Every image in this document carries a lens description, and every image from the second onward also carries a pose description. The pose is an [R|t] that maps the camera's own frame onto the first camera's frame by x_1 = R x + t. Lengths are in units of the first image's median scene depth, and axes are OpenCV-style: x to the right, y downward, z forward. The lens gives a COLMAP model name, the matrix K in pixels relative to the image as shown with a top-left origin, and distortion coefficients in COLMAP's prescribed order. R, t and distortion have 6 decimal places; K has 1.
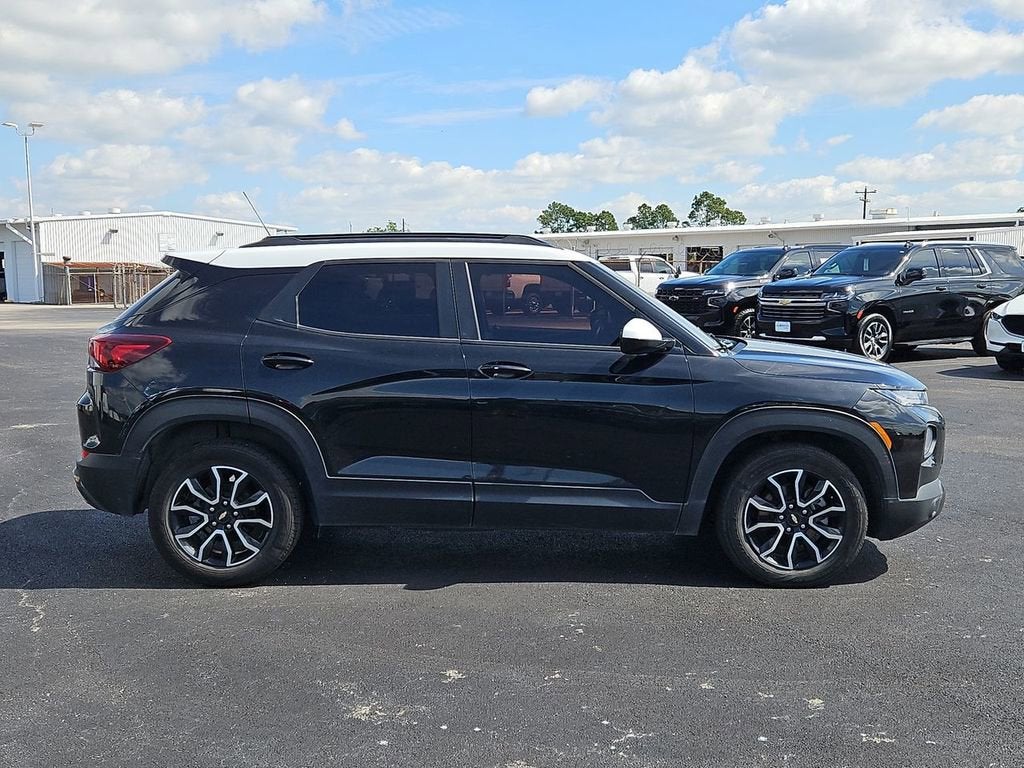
lens RADIAL K [[1162.4, 0, 519.9], [0, 1162.4, 379.9], [0, 0, 1]] dist [0.070186, 0.000000]
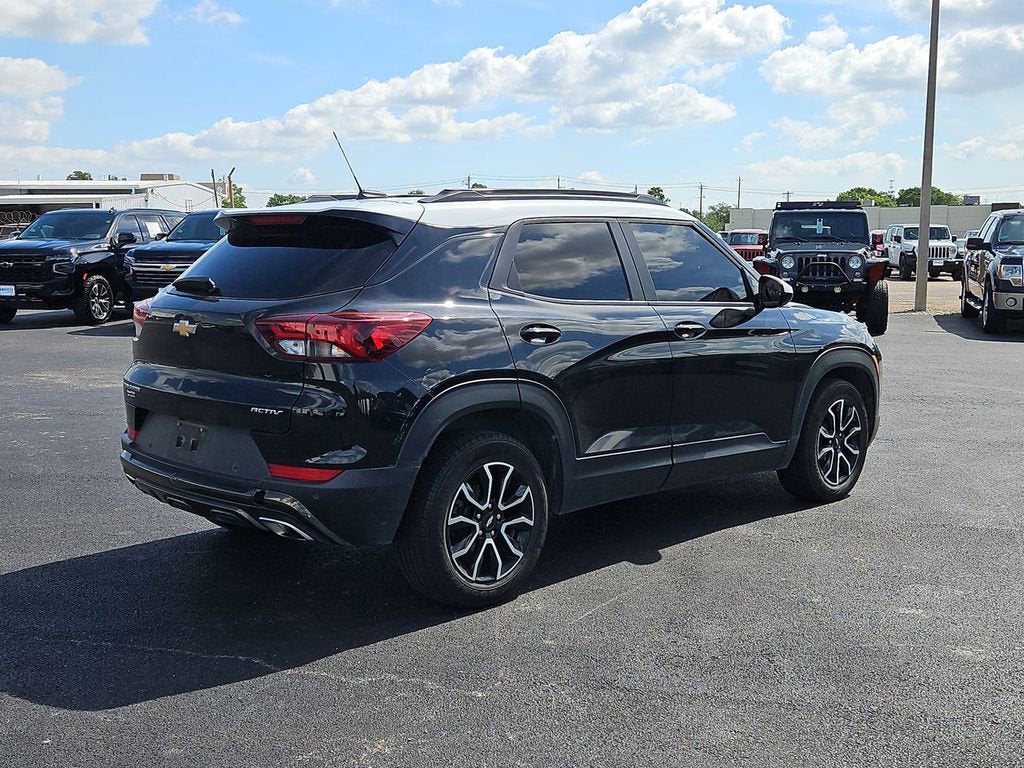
lens RADIAL K [[1162.4, 0, 509.3], [0, 1162.4, 374.9], [0, 0, 1]] dist [0.070186, 0.000000]
pose [[0.701995, -0.081621, 0.707490, -0.822379], [0.064759, 0.996611, 0.050721, -0.030229], [-0.709232, 0.010210, 0.704901, 0.396111]]
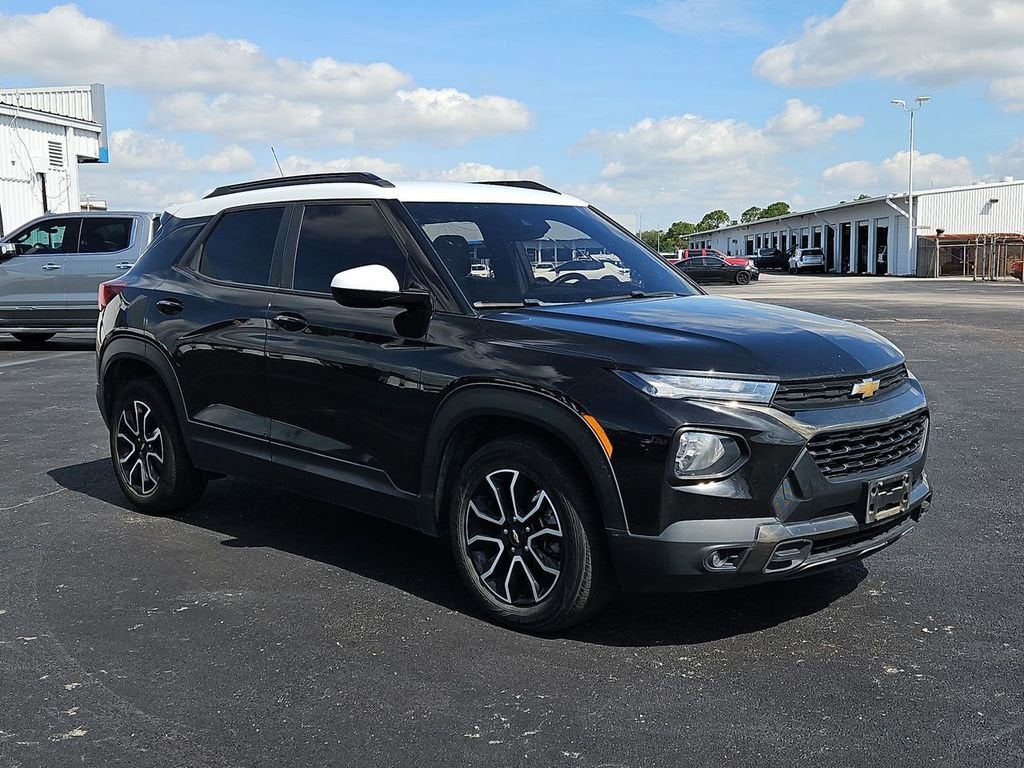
lens RADIAL K [[1162.4, 0, 518.8], [0, 1162.4, 378.5], [0, 0, 1]] dist [0.070186, 0.000000]
pose [[0.696861, 0.068781, -0.713900, 0.757635], [-0.055018, 0.997584, 0.042408, -0.012616], [0.715093, 0.009726, 0.698962, 0.484405]]
